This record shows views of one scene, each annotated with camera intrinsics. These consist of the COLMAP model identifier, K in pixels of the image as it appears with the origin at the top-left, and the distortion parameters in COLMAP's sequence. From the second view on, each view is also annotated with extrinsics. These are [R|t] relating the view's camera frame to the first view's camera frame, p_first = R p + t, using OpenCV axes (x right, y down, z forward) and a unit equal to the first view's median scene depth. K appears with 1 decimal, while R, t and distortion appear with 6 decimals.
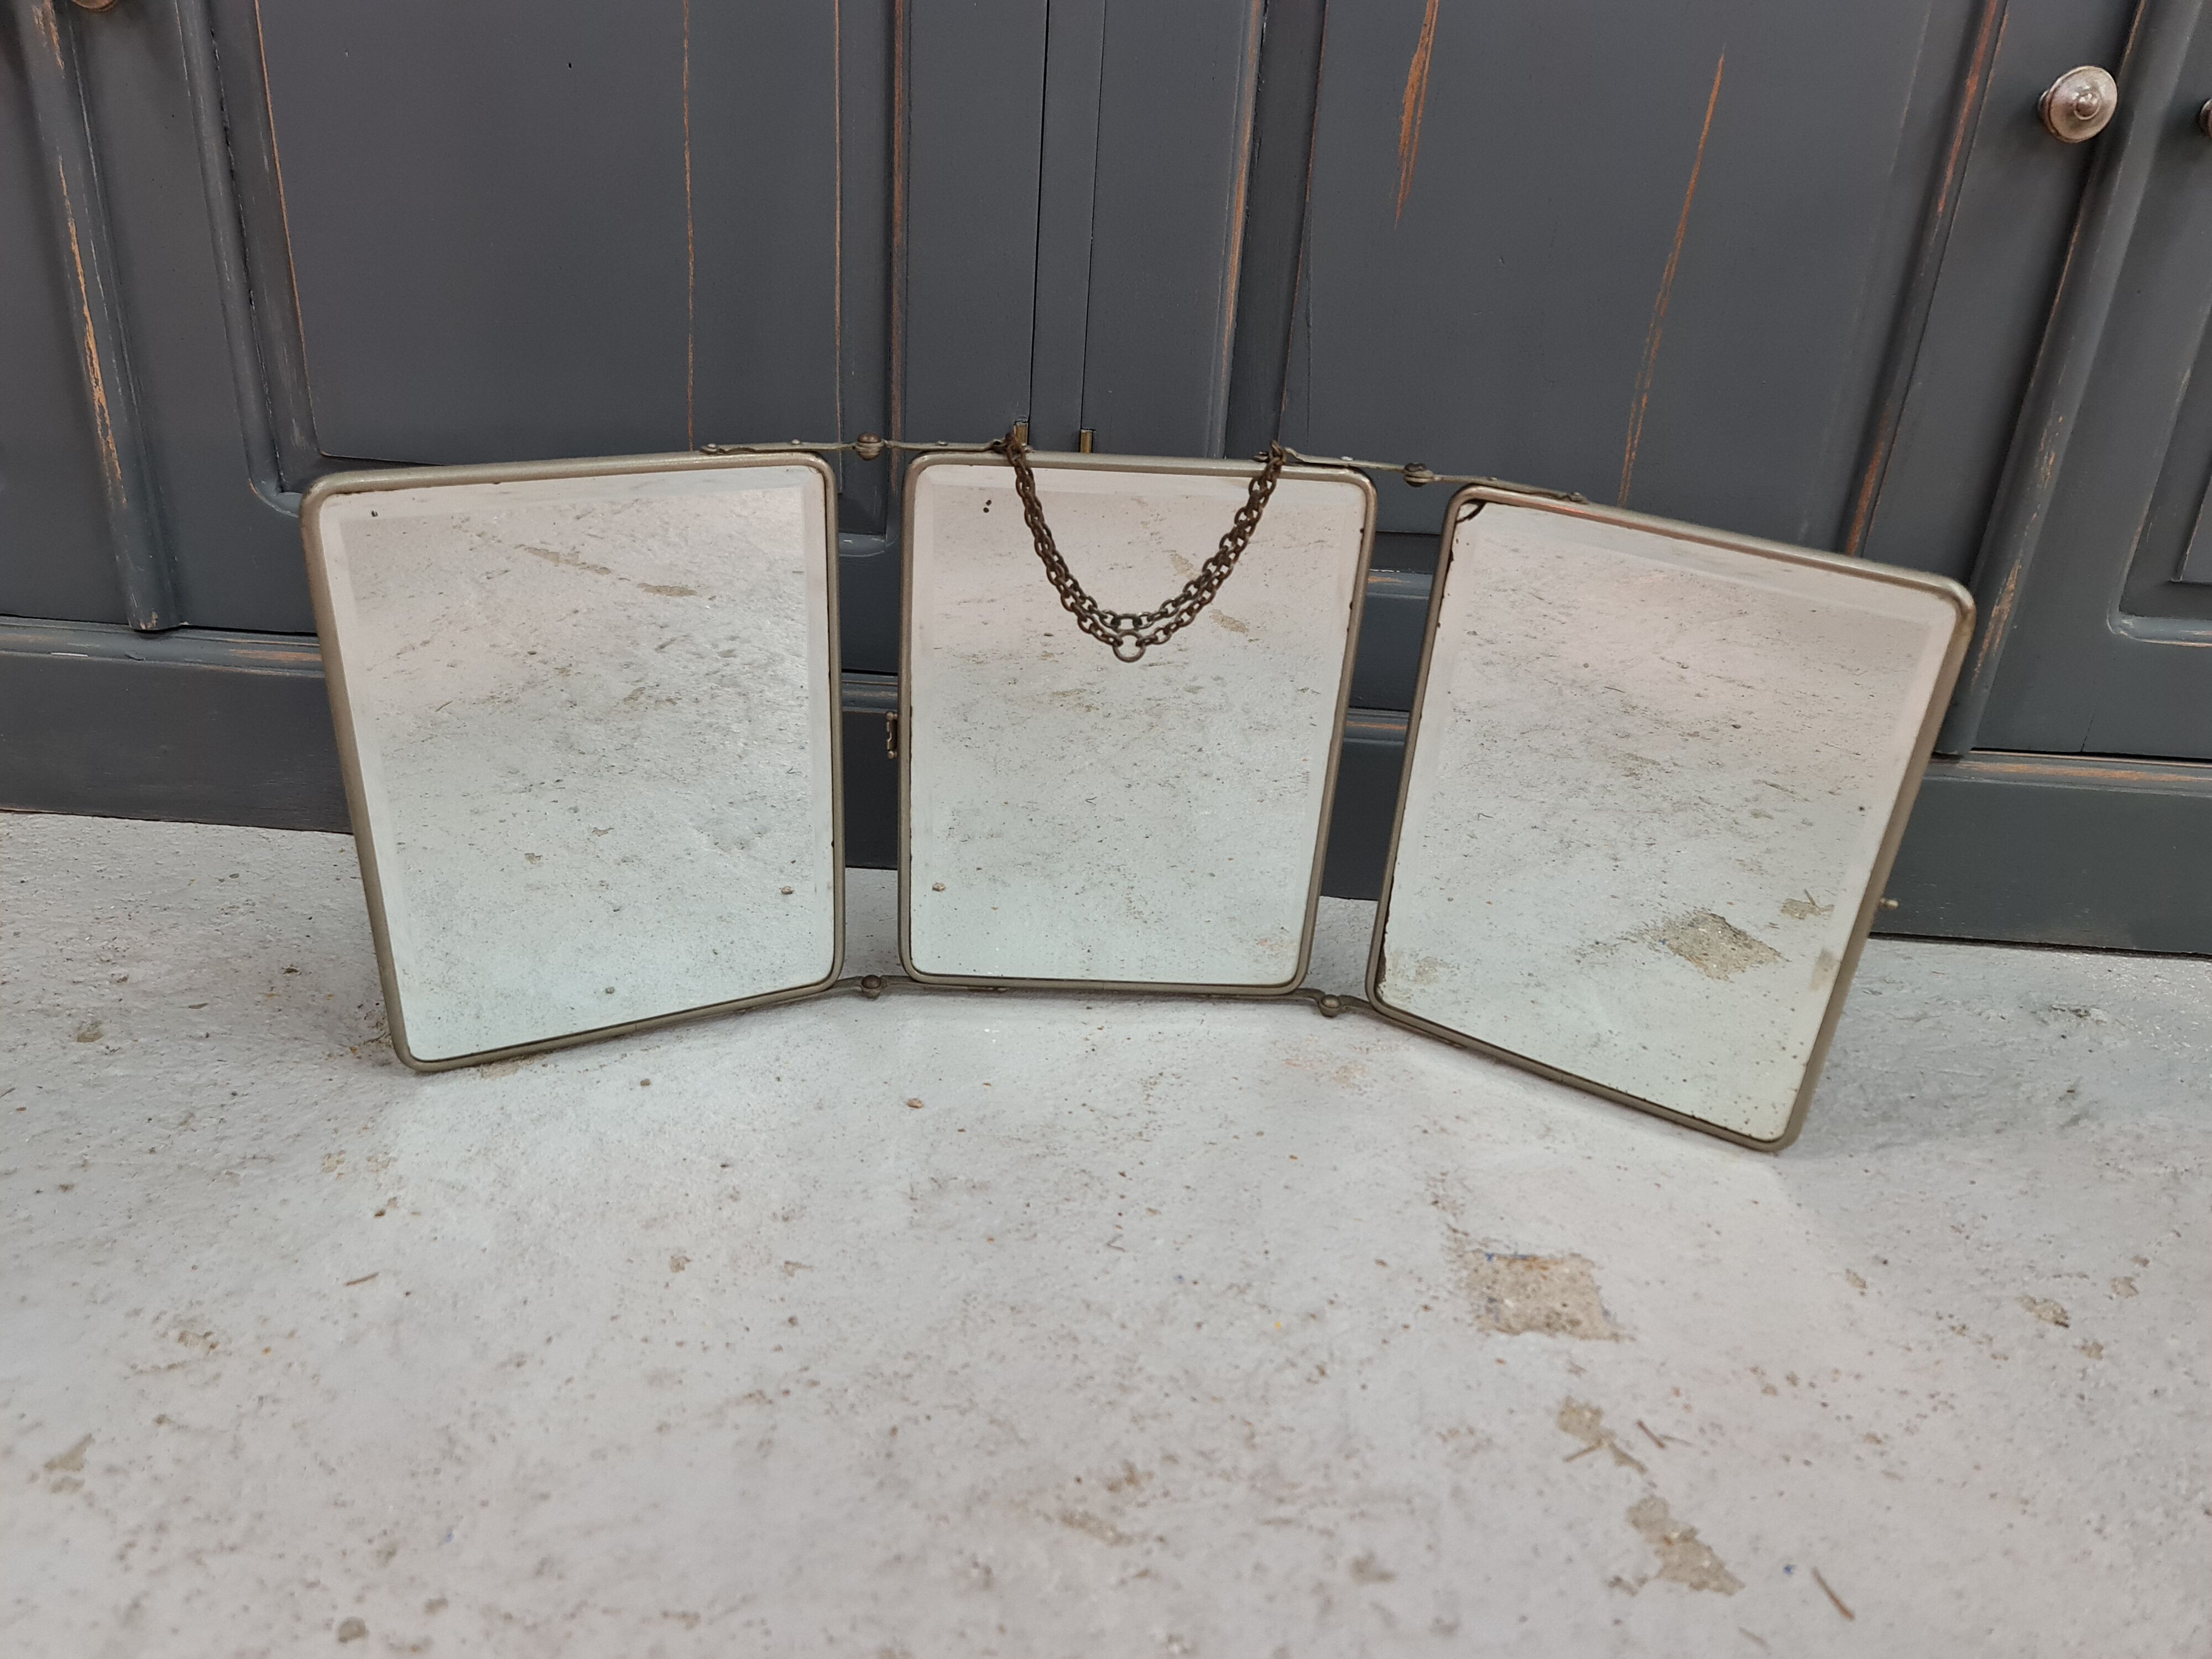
lens RADIAL K [[1681.0, 0, 1092.5], [0, 1681.0, 836.3], [0, 0, 1]] dist [0.095158, -0.111968]
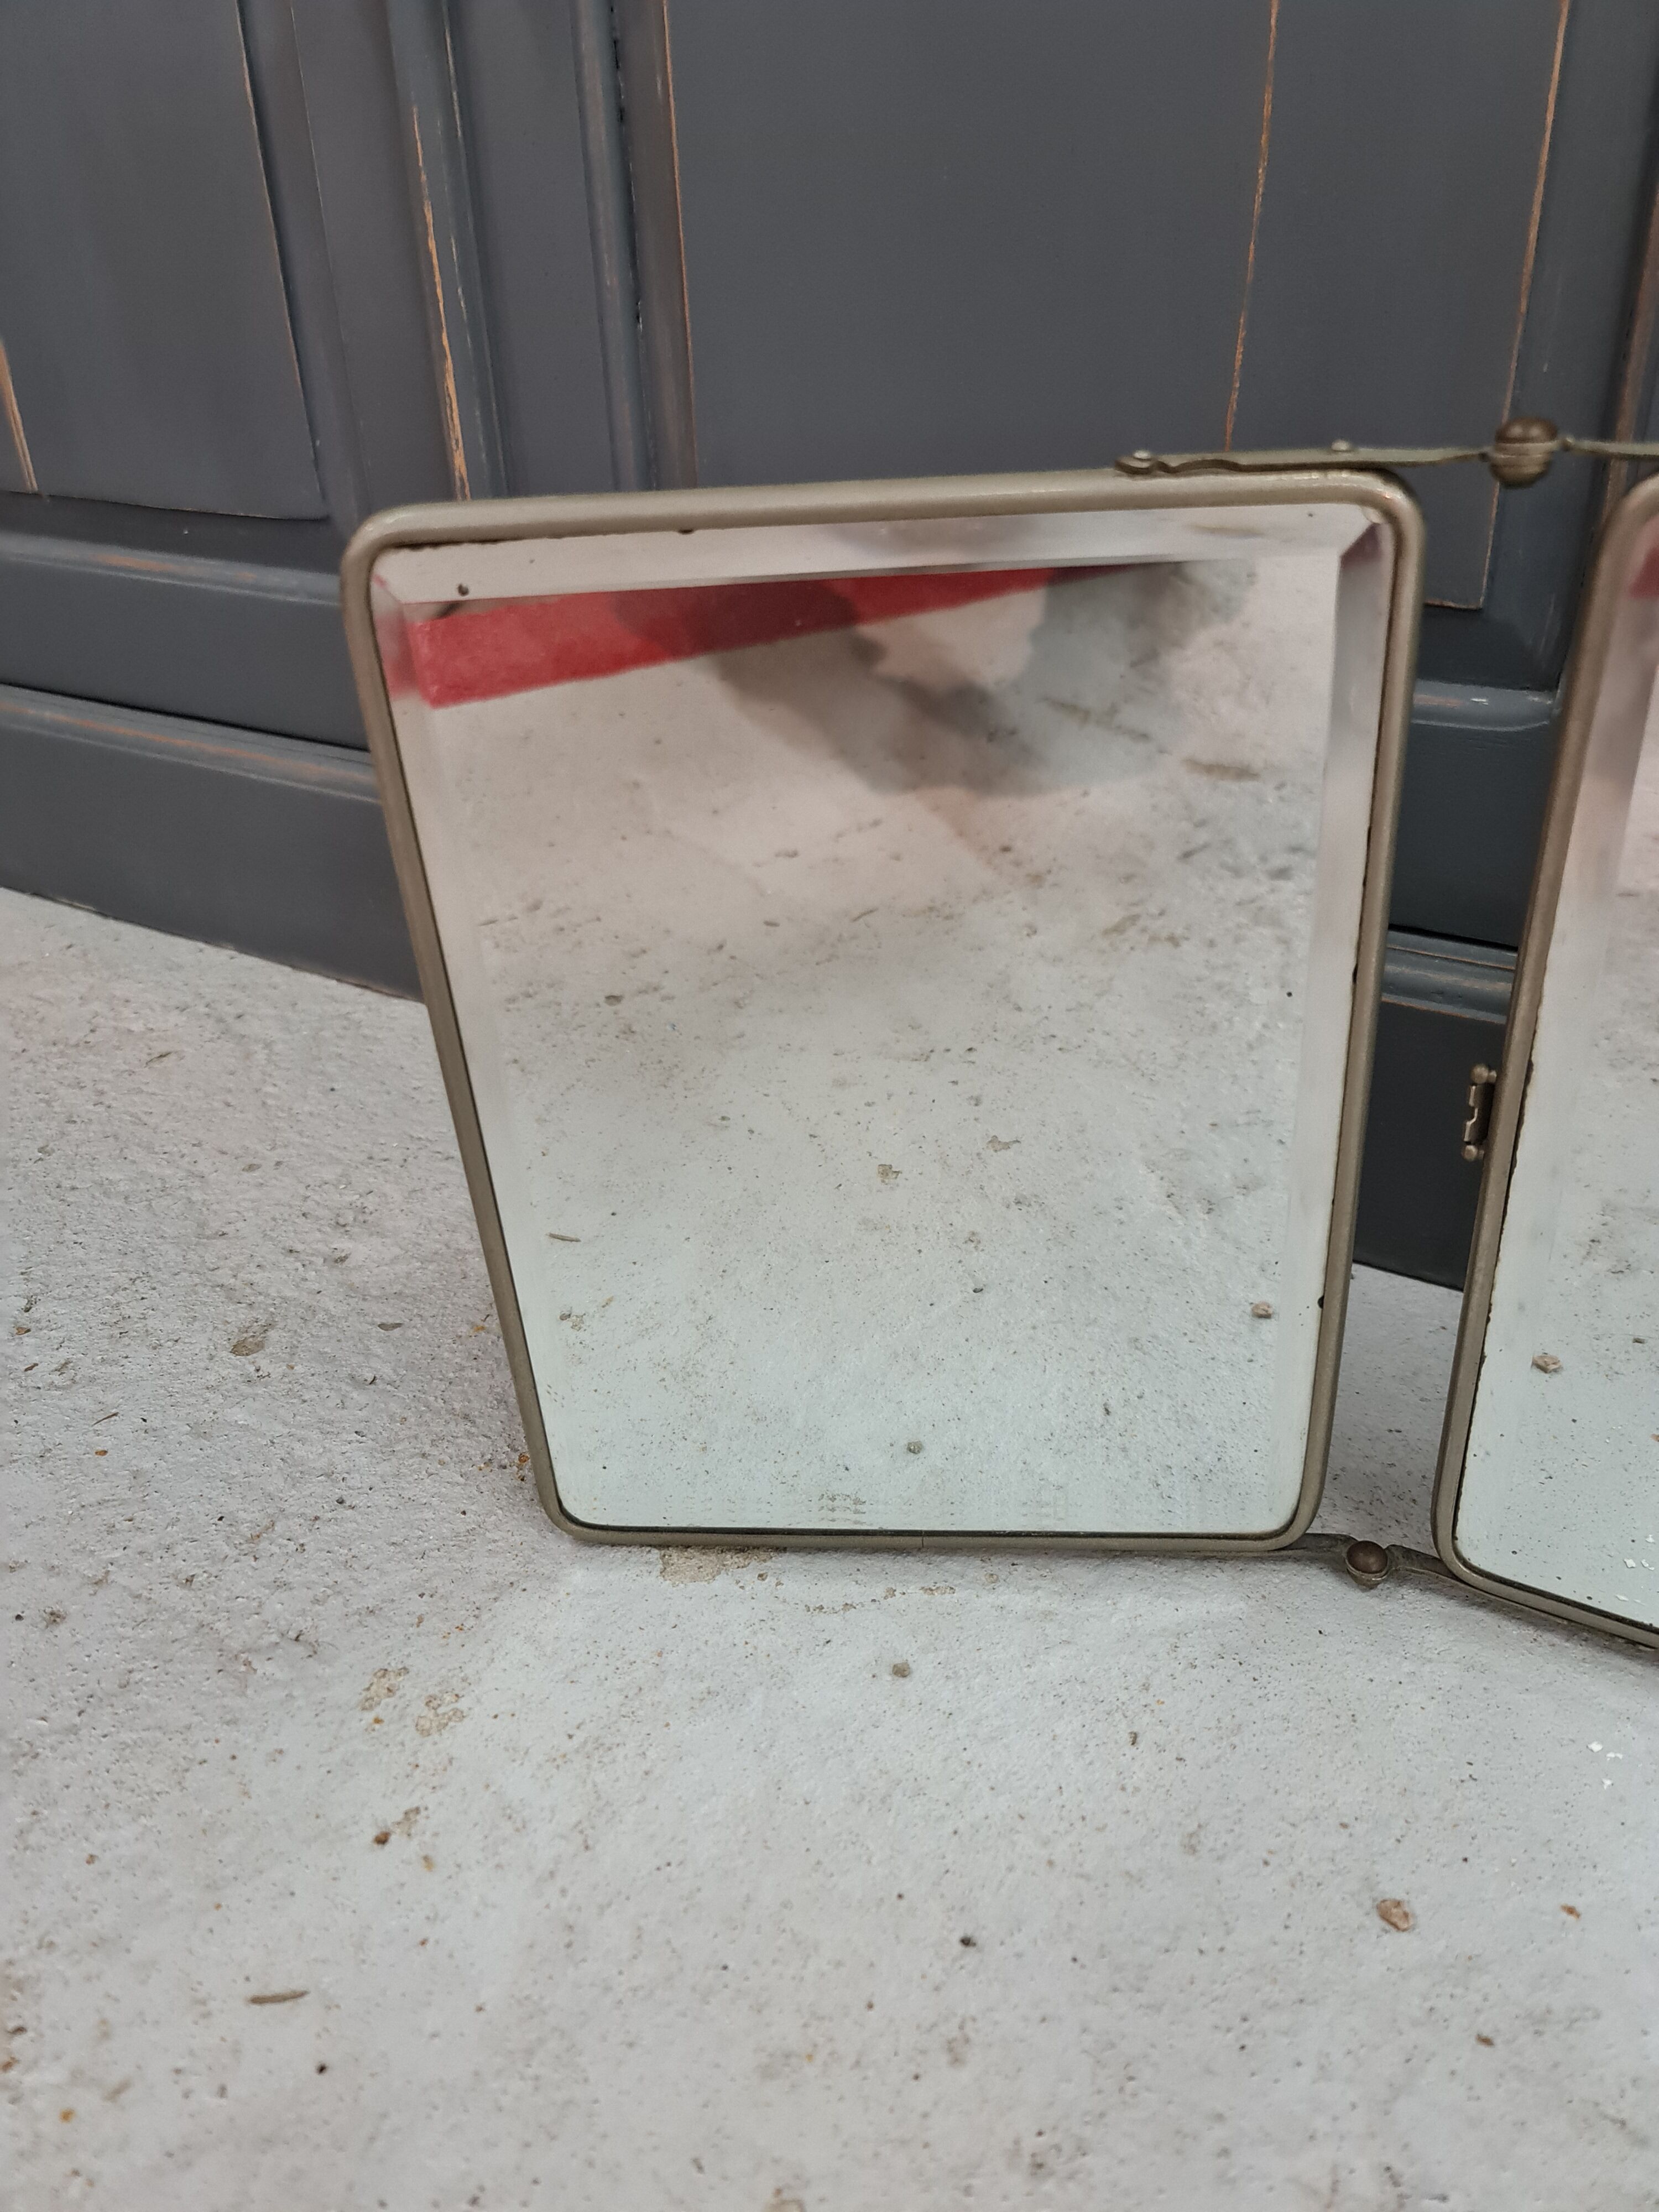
lens RADIAL K [[1678.9, 0, 829.3], [0, 1678.9, 1101.6], [0, 0, 1]] dist [0.025214, 0.009450]
pose [[0.855906, 0.161880, -0.491142, -0.041388], [-0.135569, 0.986764, 0.088983, -0.075284], [0.499045, -0.009578, 0.866523, 0.473668]]
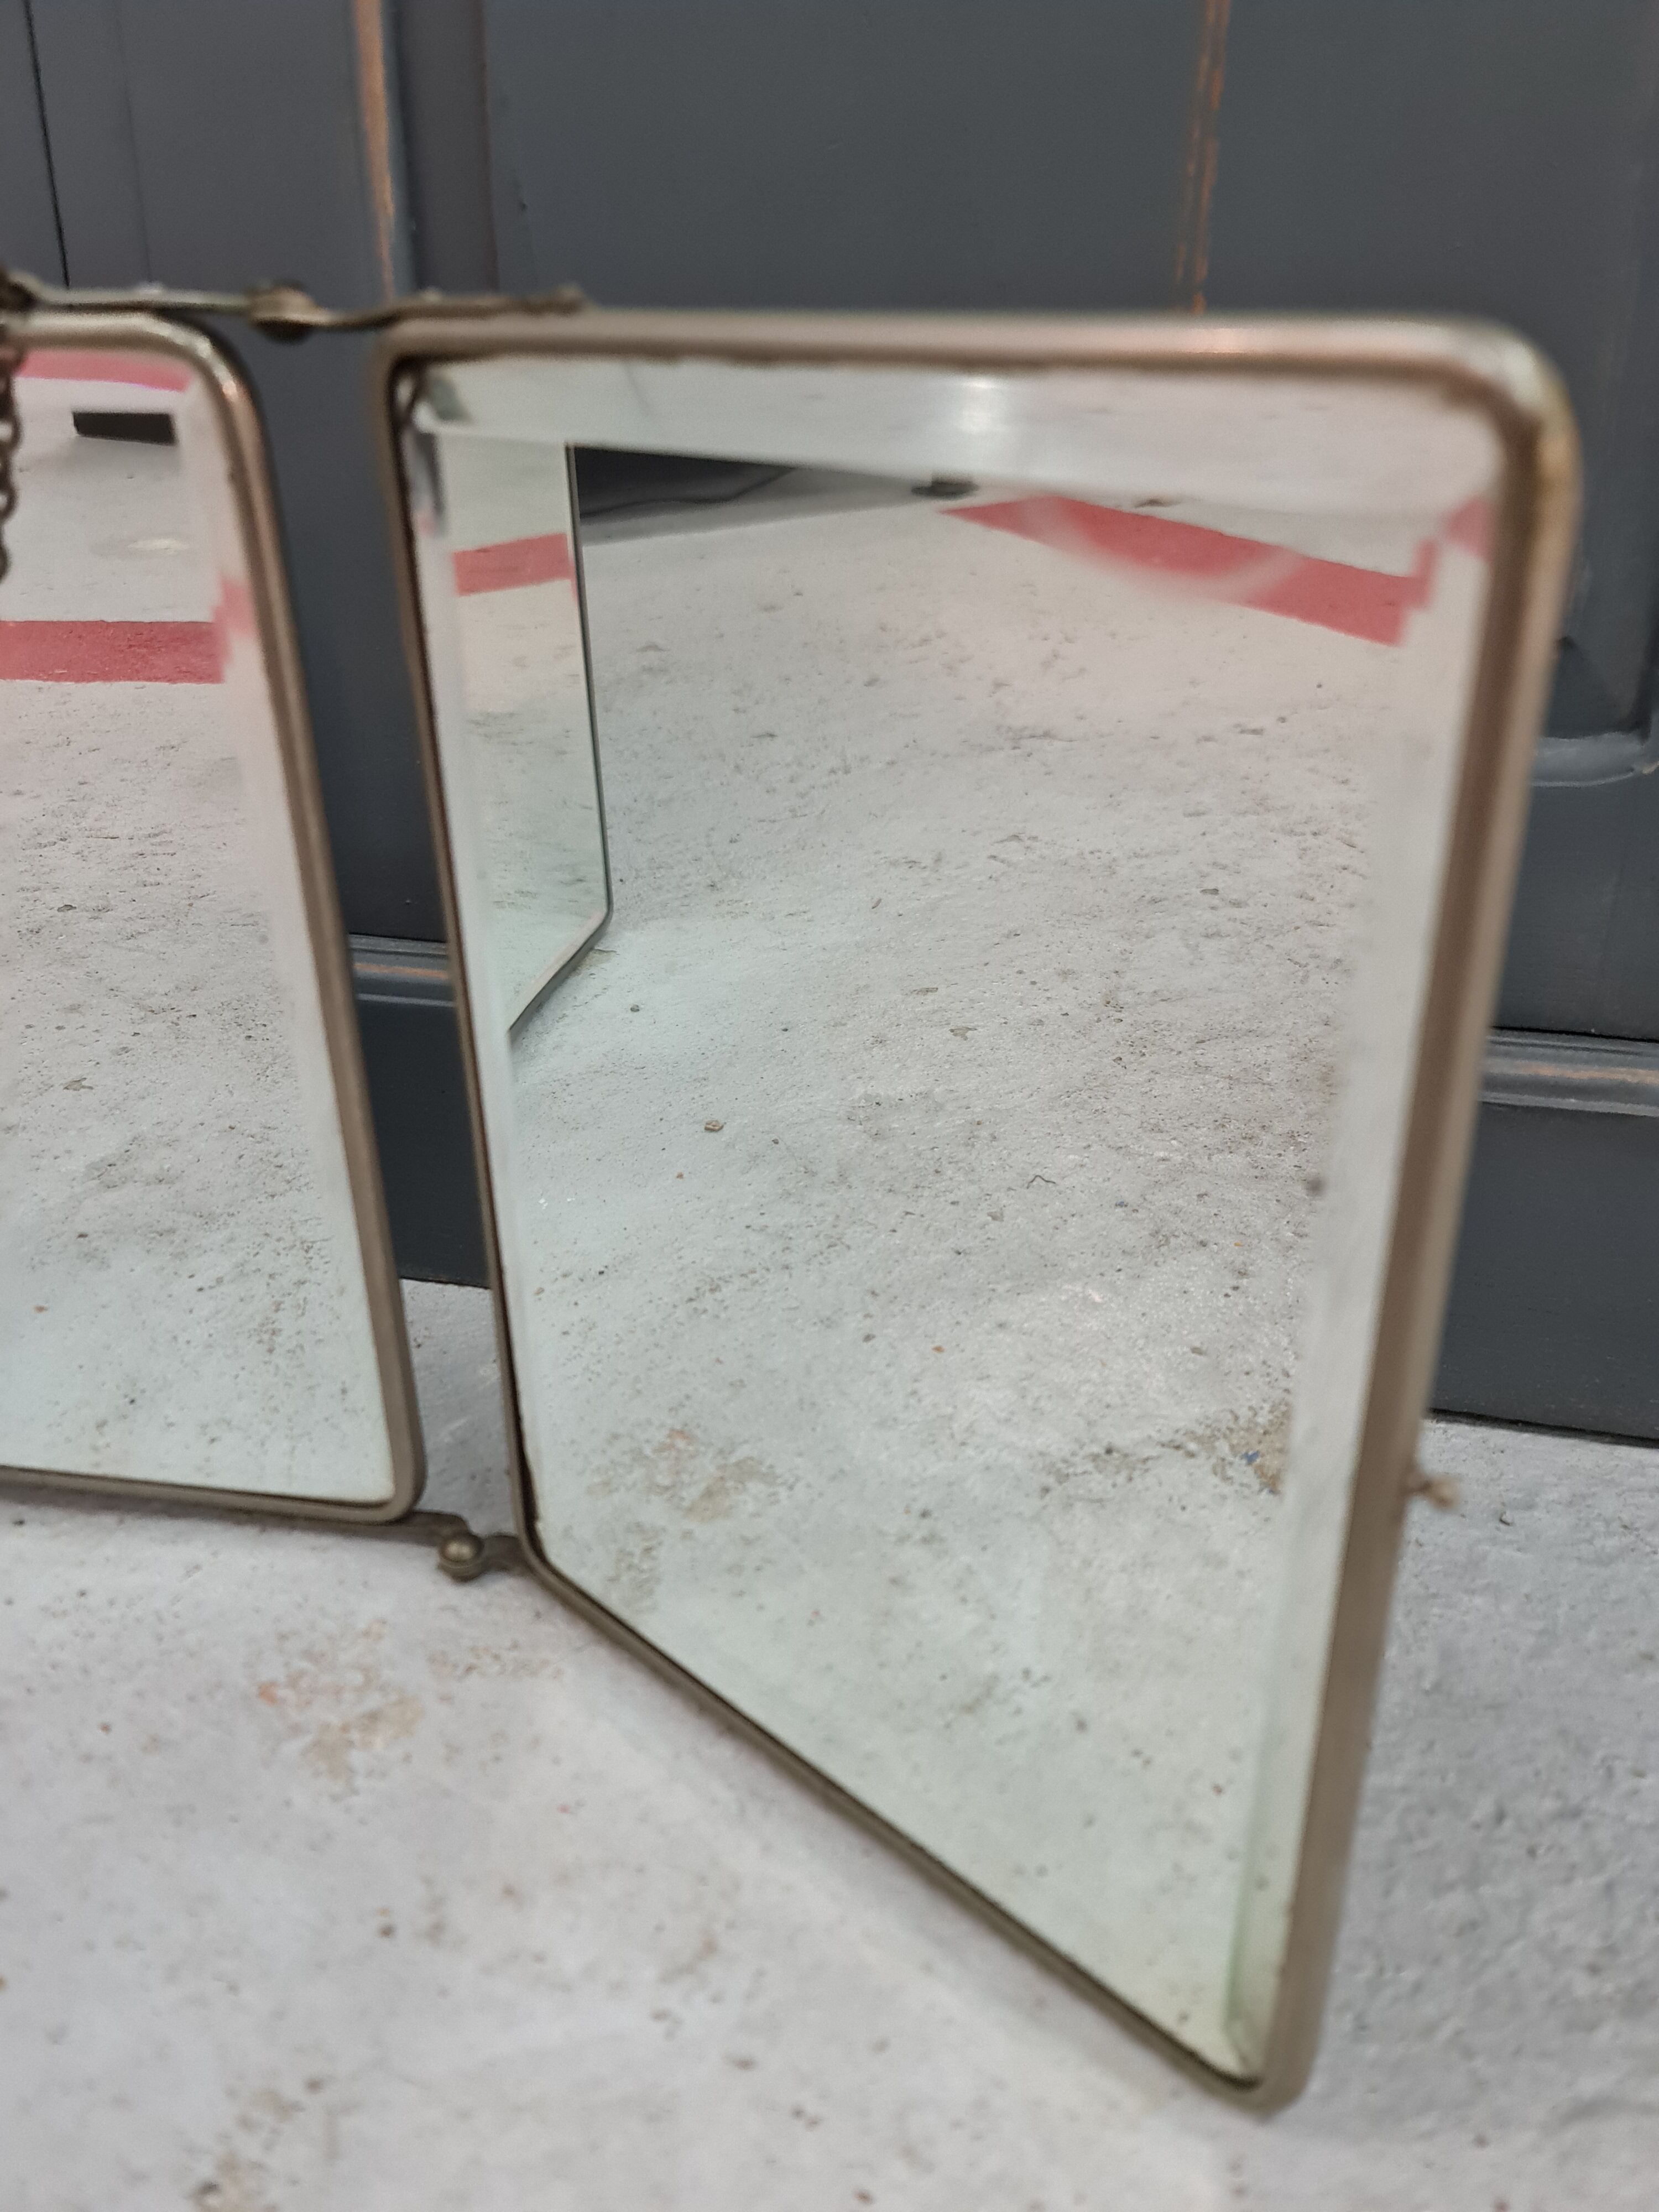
lens RADIAL K [[1681.0, 0, 829.5], [0, 1681.0, 1106.0], [0, 0, 1]] dist [0.095158, -0.111968]
pose [[0.972586, 0.029625, -0.230650, 0.356635], [-0.041105, 0.998135, -0.045127, -0.010569], [0.228883, 0.053371, 0.971990, 0.553112]]
